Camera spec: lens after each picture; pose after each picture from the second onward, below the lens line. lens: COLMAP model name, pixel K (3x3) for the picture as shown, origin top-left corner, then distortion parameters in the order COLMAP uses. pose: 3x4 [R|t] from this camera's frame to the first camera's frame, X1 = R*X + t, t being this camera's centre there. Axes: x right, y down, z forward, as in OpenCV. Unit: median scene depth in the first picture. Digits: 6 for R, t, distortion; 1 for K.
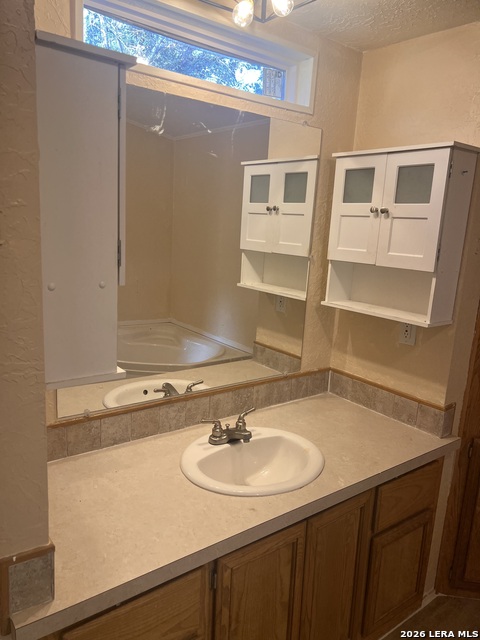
lens RADIAL K [[480.7, 0, 238.8], [0, 480.7, 323.3], [0, 0, 1]] dist [0.050954, -0.059274]
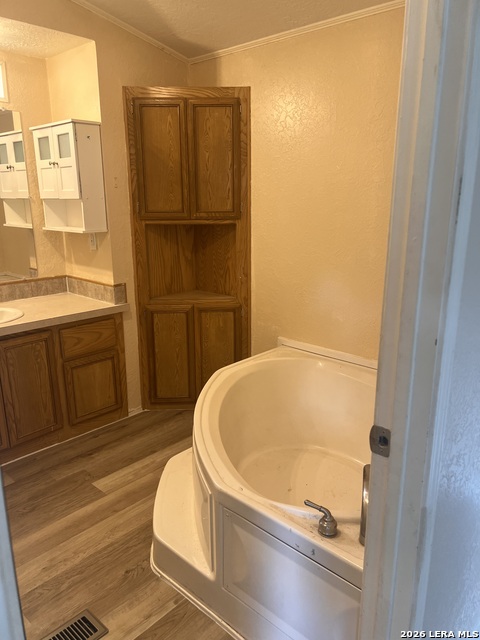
lens RADIAL K [[480.7, 0, 241.9], [0, 480.7, 319.0], [0, 0, 1]] dist [0.050954, -0.059274]
pose [[0.984254, -0.099251, 0.146266, 0.534446], [0.092464, 0.994330, 0.052513, 0.215916], [-0.150648, -0.038162, 0.987851, -0.595824]]
